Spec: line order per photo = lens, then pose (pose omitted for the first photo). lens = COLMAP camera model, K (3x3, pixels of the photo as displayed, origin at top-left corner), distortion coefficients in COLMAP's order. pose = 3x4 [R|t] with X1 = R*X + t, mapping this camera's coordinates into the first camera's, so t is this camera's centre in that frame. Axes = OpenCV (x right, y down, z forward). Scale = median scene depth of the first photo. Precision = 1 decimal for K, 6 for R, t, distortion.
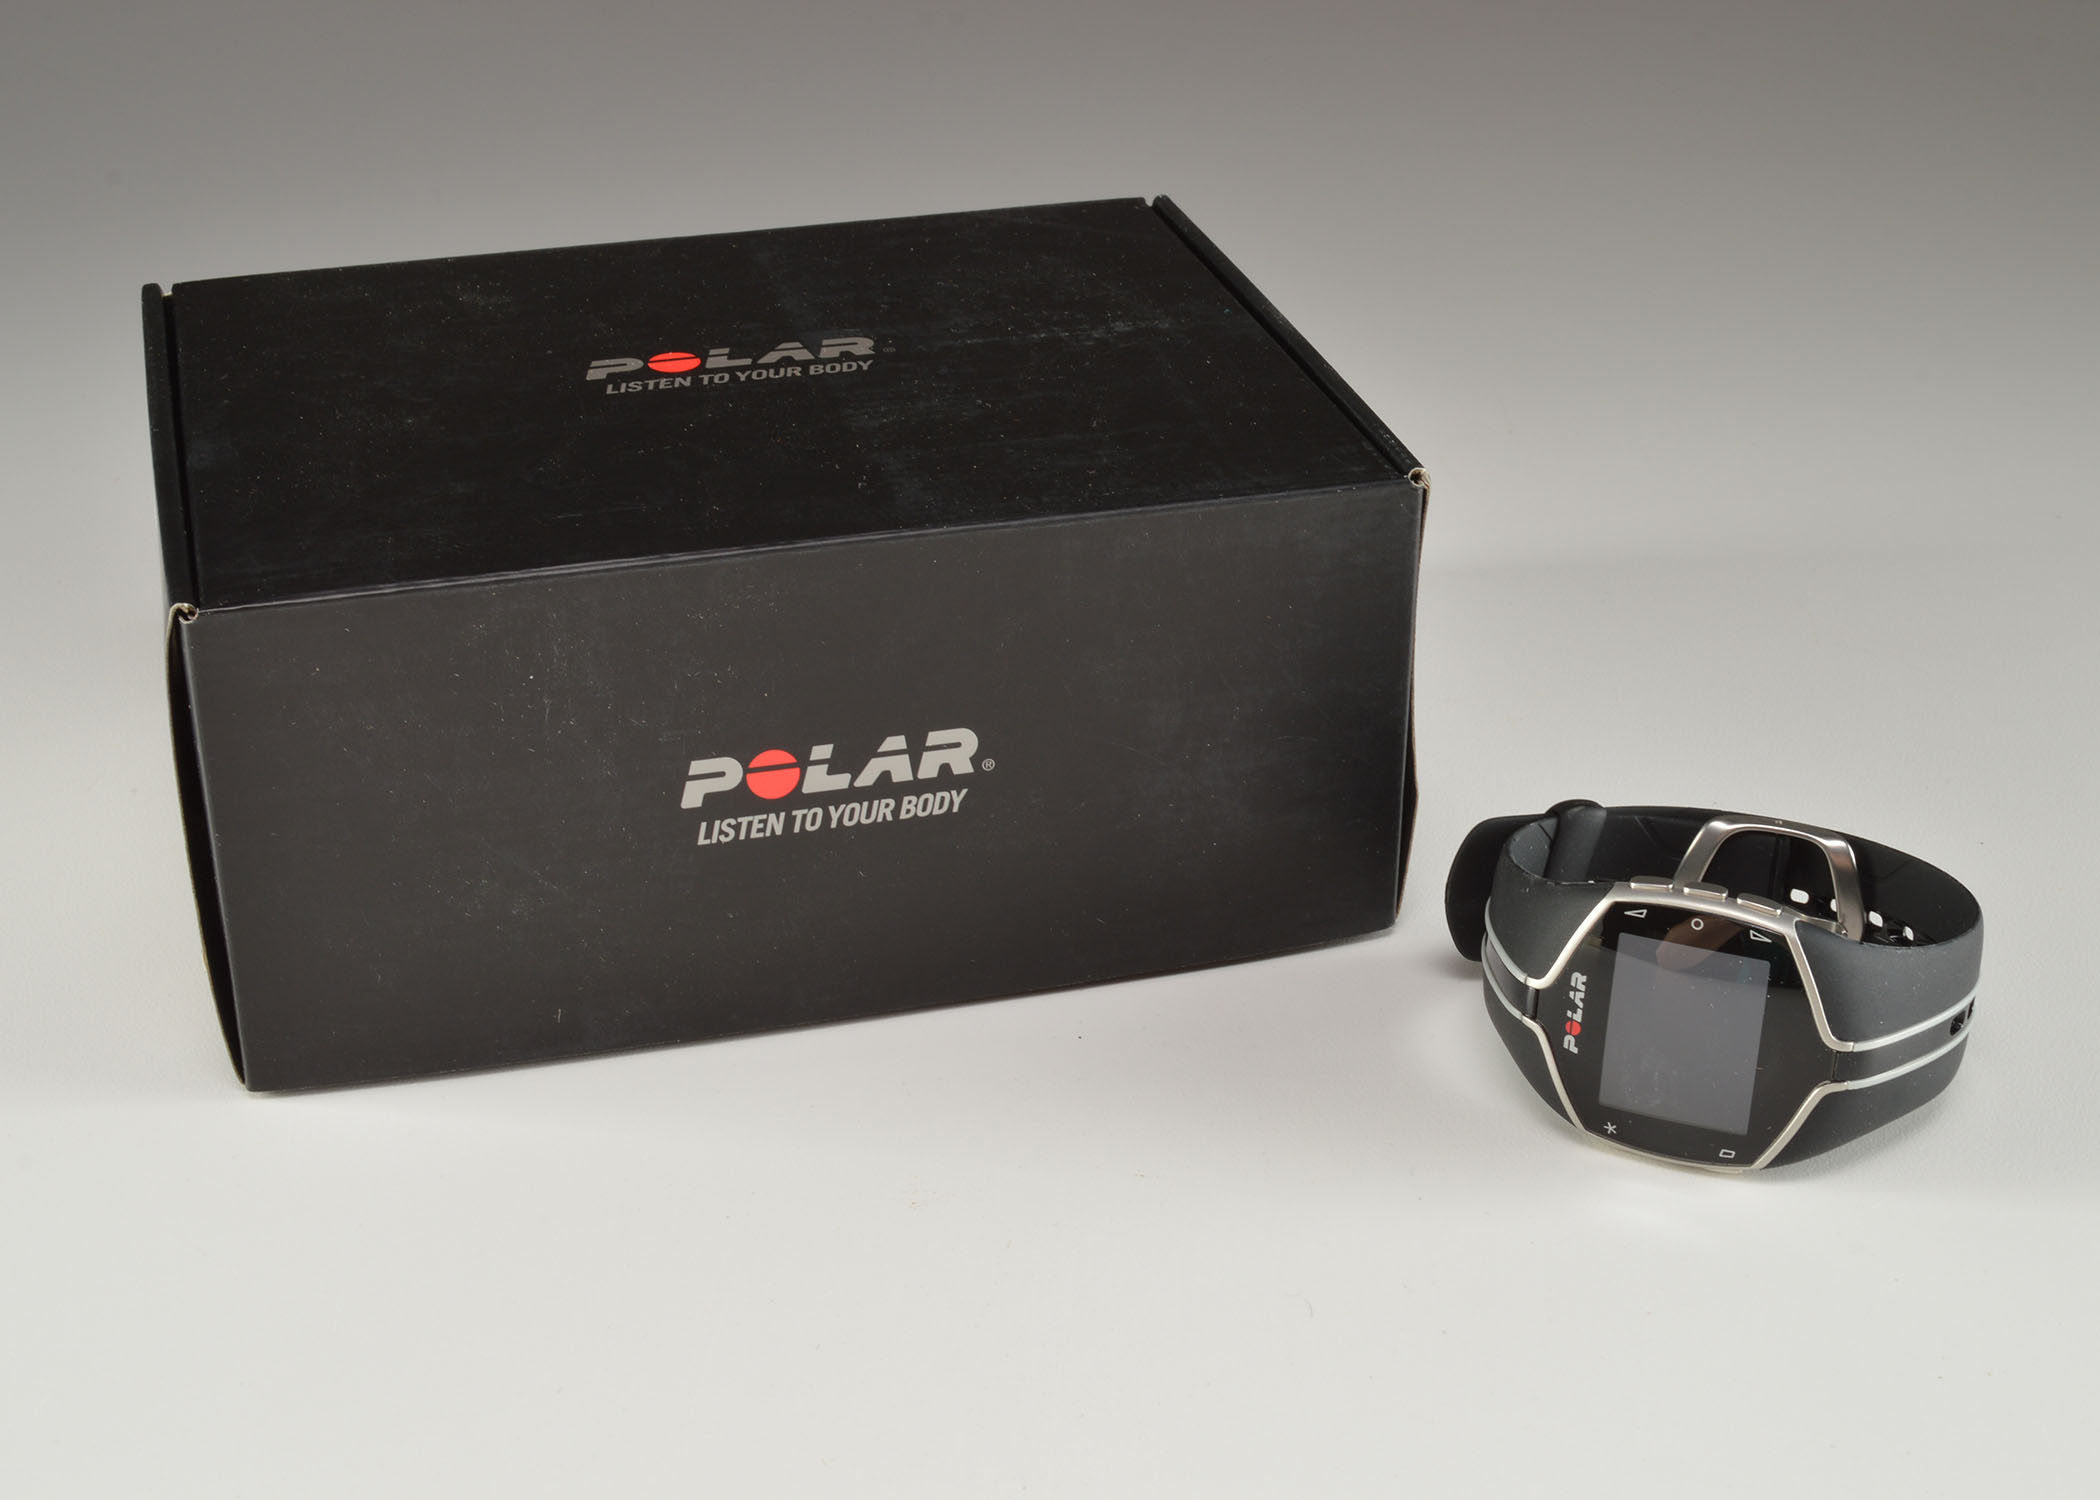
lens RADIAL K [[3182.8, 0, 1050.0], [0, 3182.8, 750.0], [0, 0, 1]] dist [-0.043402, -0.025989]
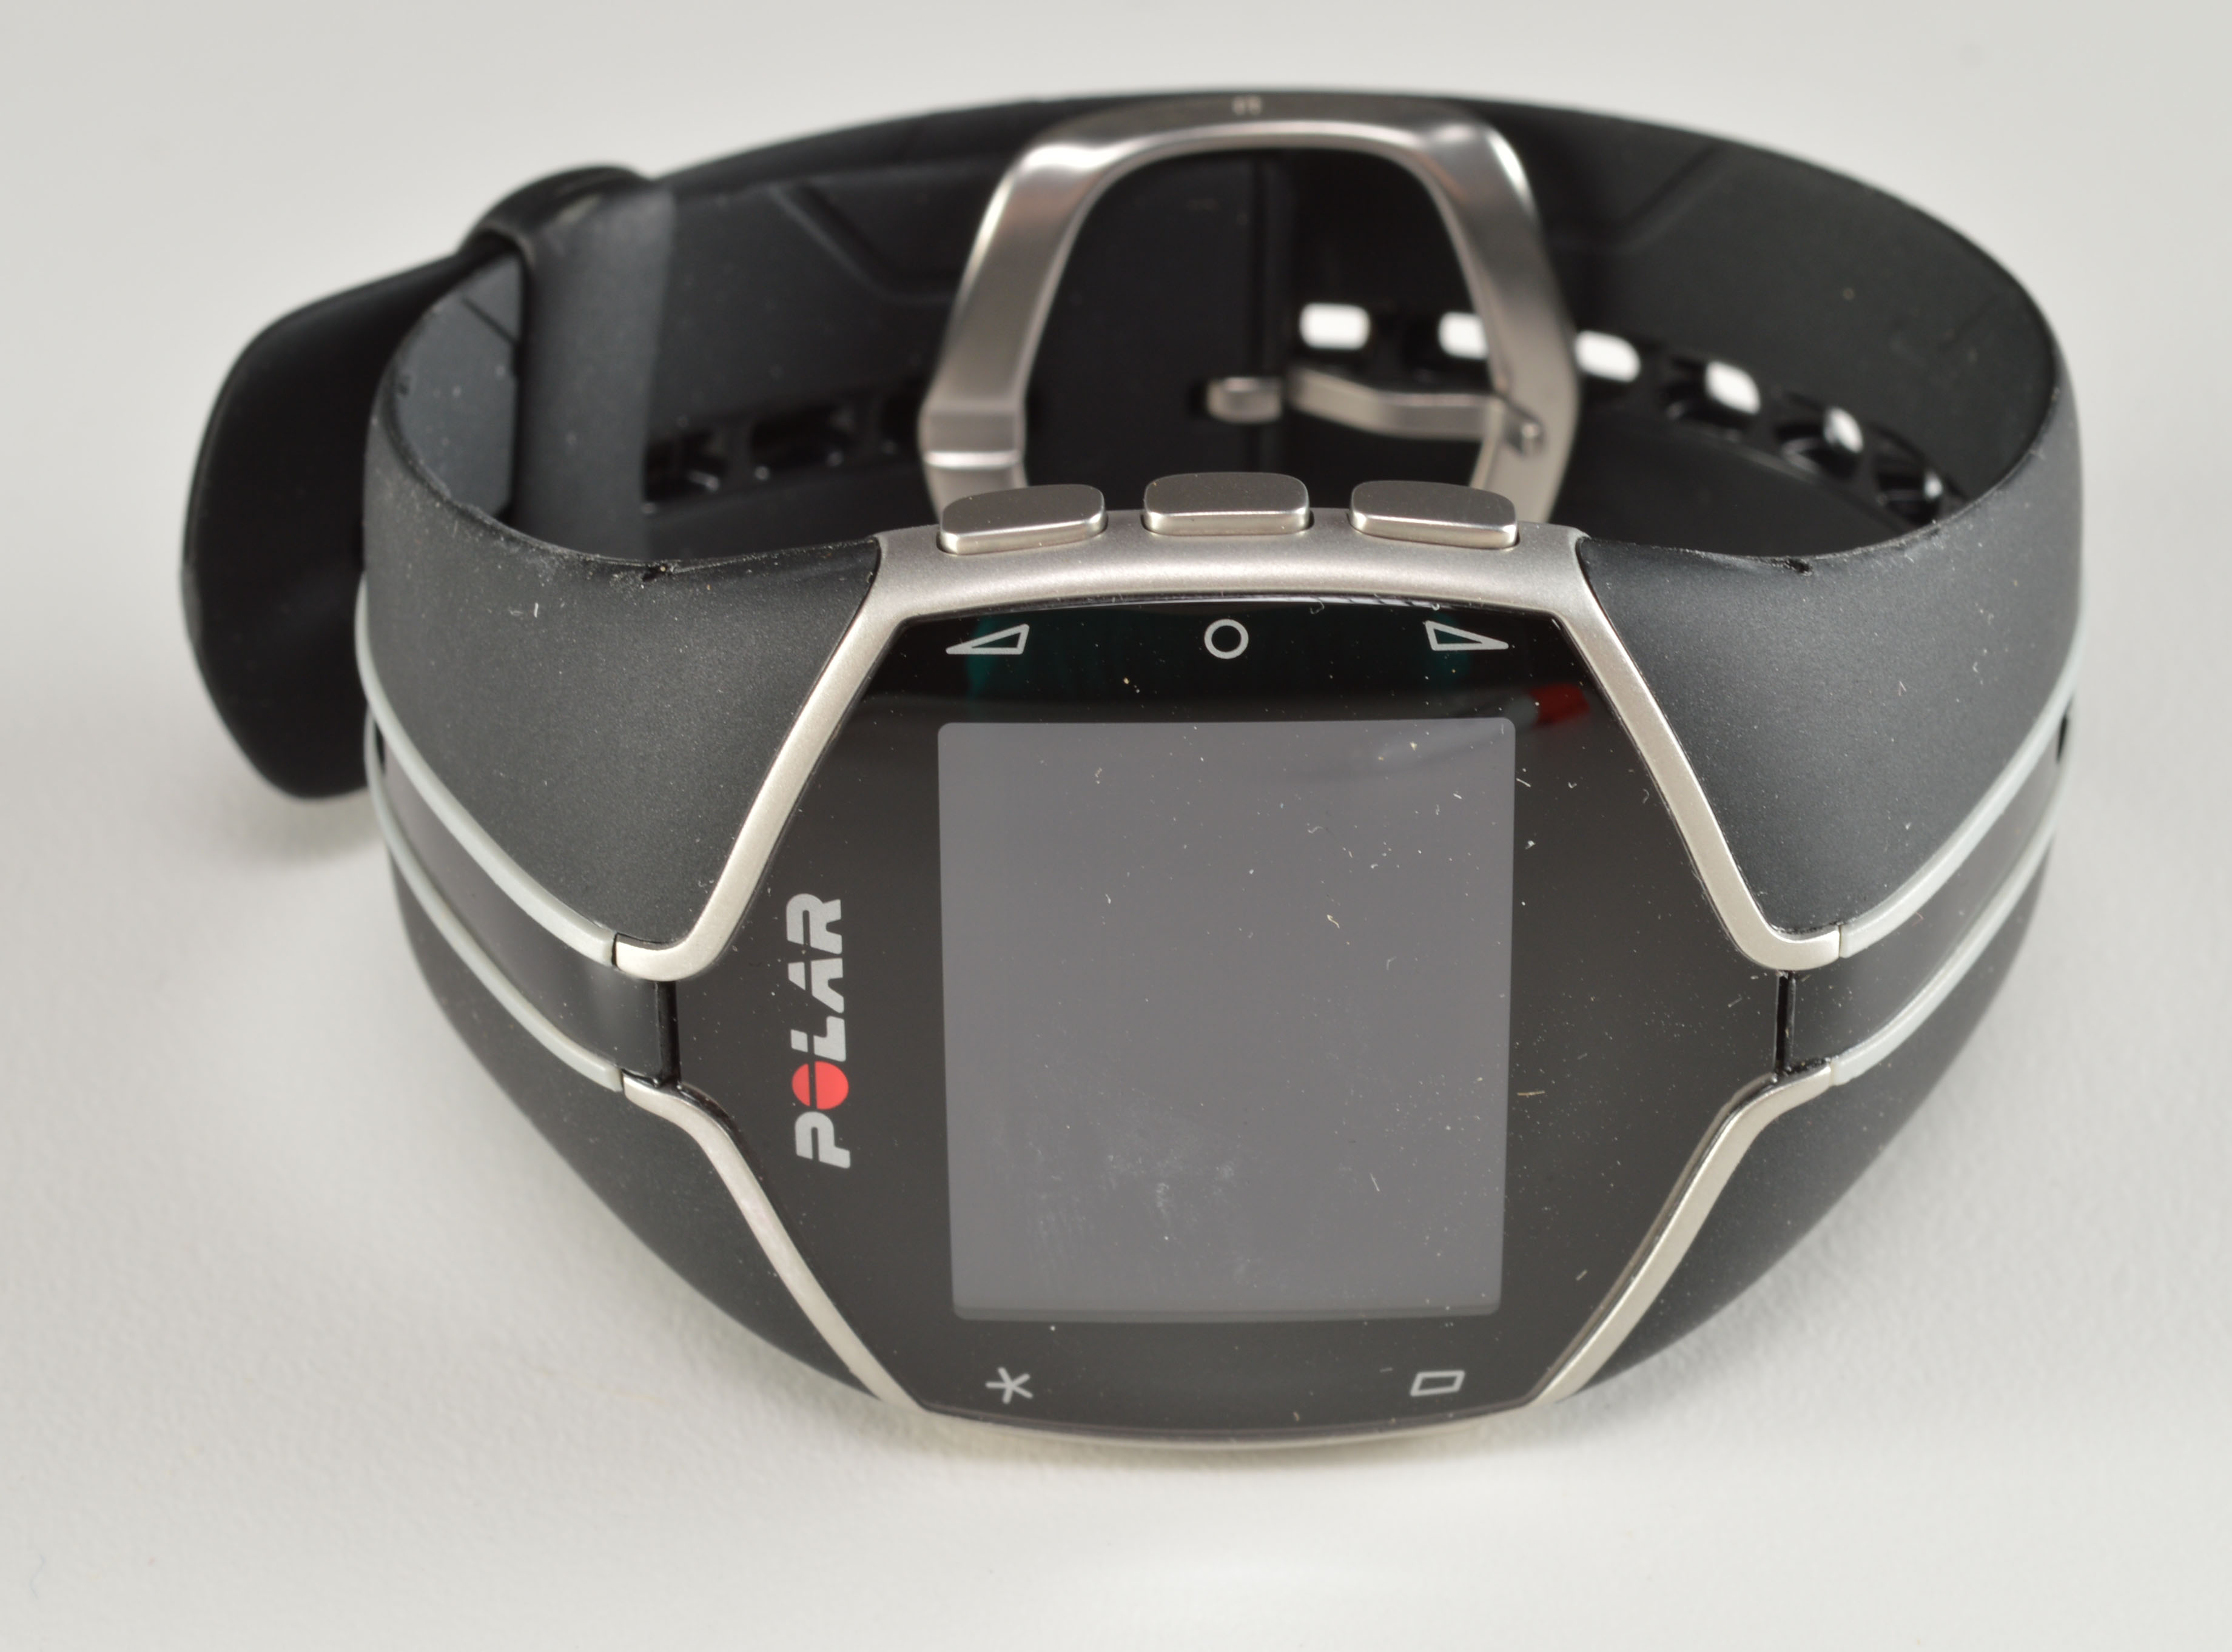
lens RADIAL K [[6152.4, 0, 1116.0], [0, 6152.4, 826.0], [0, 0, 1]] dist [0.115946, 0.575284]
pose [[0.923242, -0.243763, 0.296992, 0.038449], [0.182128, 0.958267, 0.220350, -0.043550], [-0.338311, -0.149345, 0.929108, 0.510882]]
